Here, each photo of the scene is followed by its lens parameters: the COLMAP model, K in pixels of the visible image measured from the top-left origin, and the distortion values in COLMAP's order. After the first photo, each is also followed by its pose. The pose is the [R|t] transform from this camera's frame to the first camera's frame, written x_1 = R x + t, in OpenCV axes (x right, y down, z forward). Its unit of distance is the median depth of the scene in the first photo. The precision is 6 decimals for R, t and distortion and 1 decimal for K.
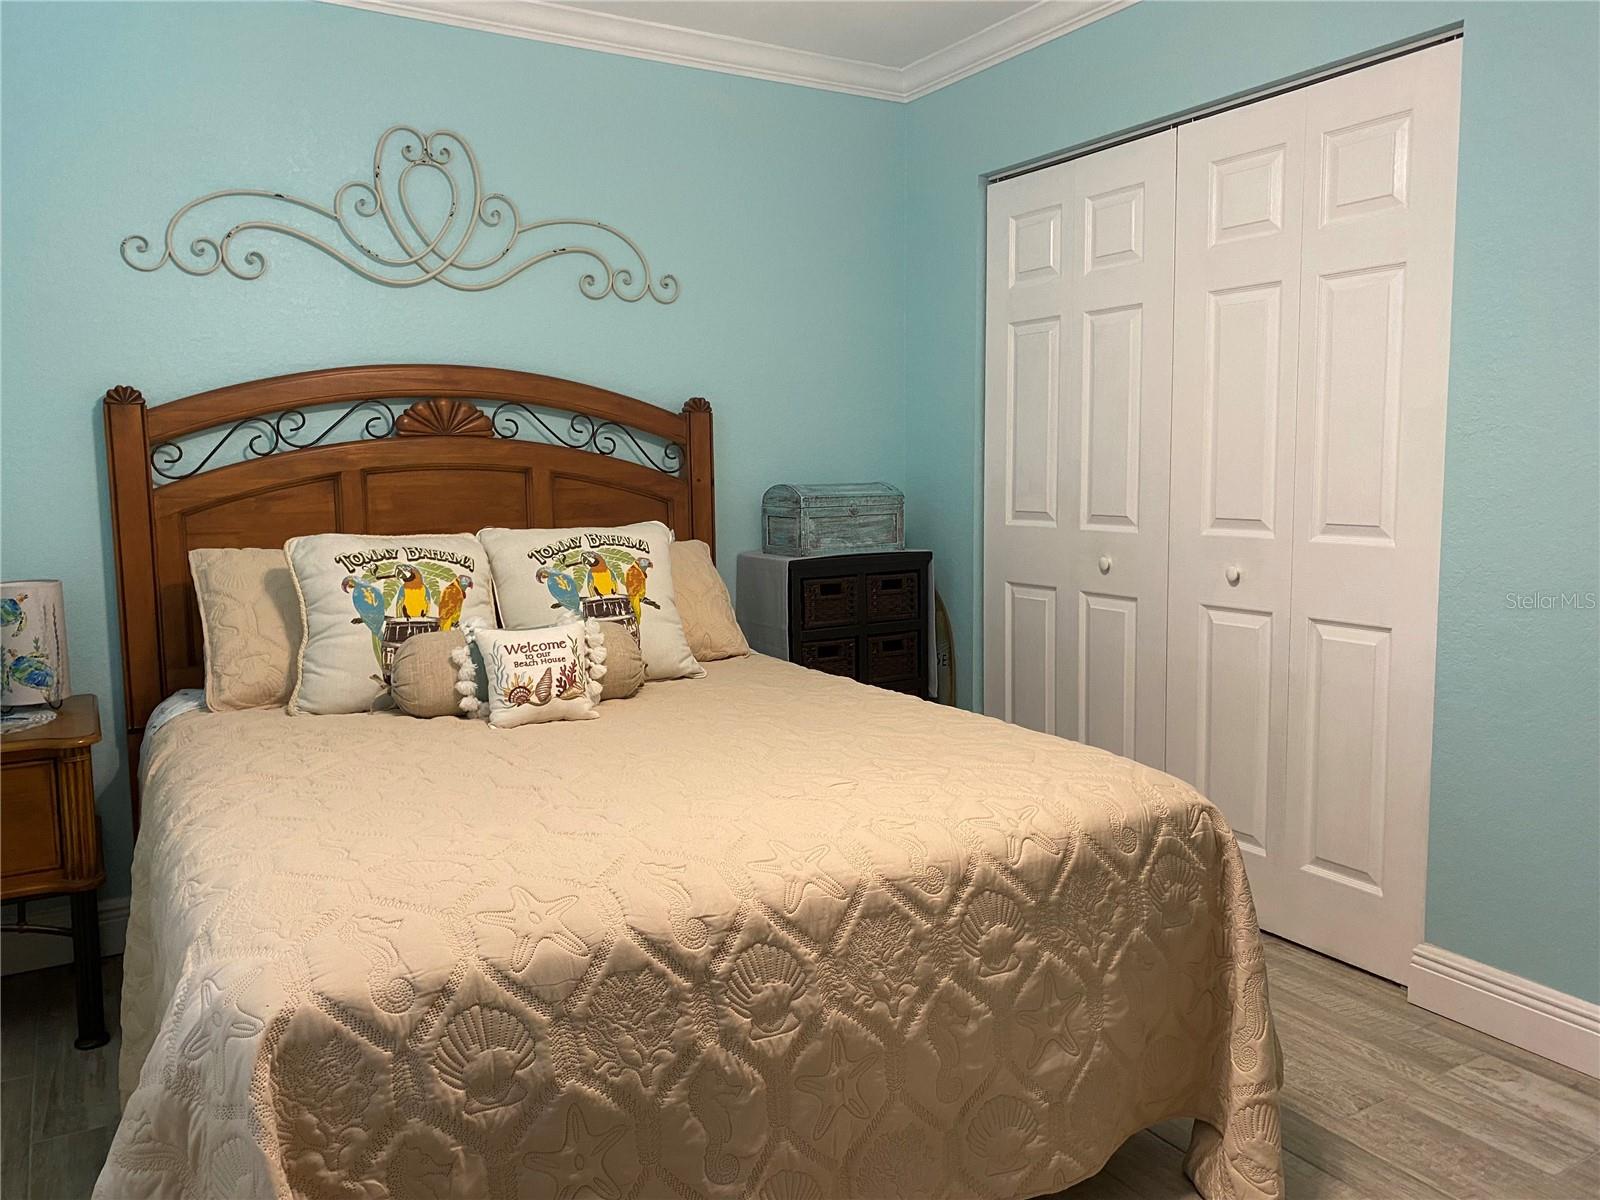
lens RADIAL K [[1200.9, 0, 811.8], [0, 1200.9, 588.6], [0, 0, 1]] dist [0.149798, -0.280578]
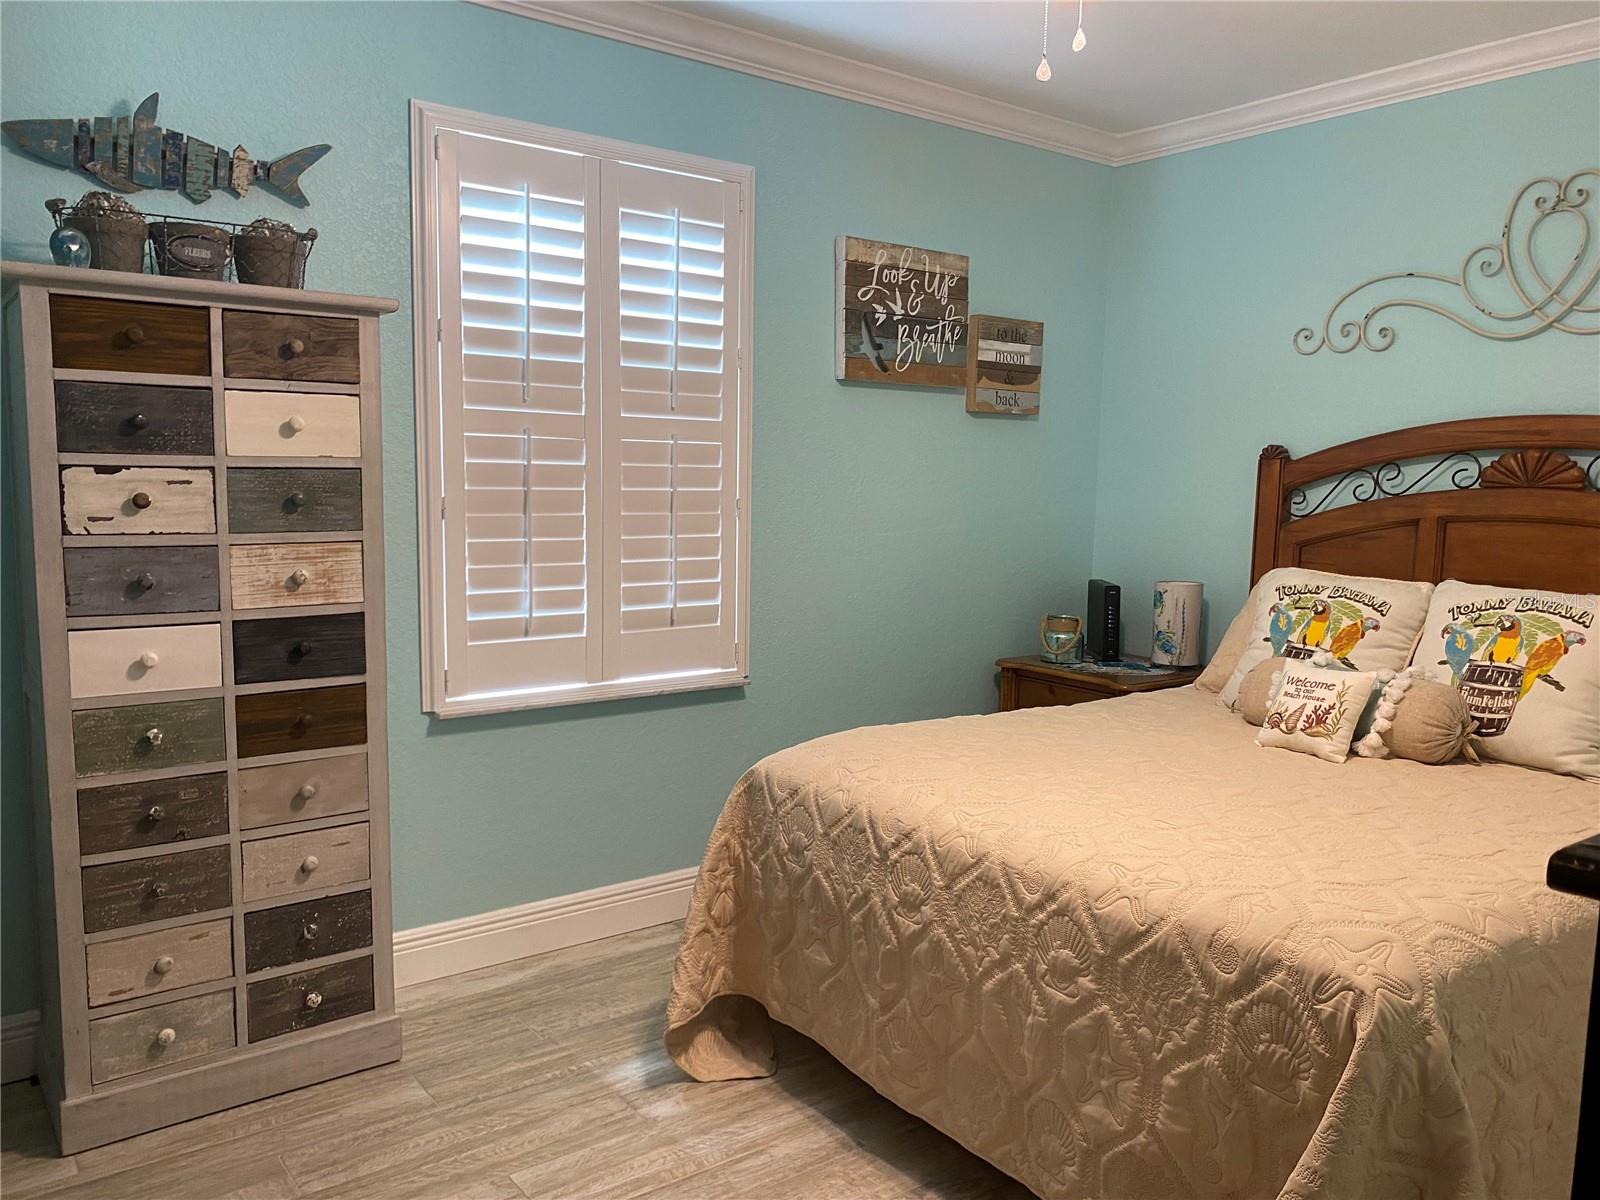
lens RADIAL K [[1232.3, 0, 795.2], [0, 1232.3, 597.2], [0, 0, 1]] dist [0.046291, -0.050316]
pose [[0.099777, 0.112028, -0.988683, 0.855930], [-0.130459, 0.986537, 0.098619, -0.081270], [0.986420, 0.119143, 0.113049, 0.429314]]
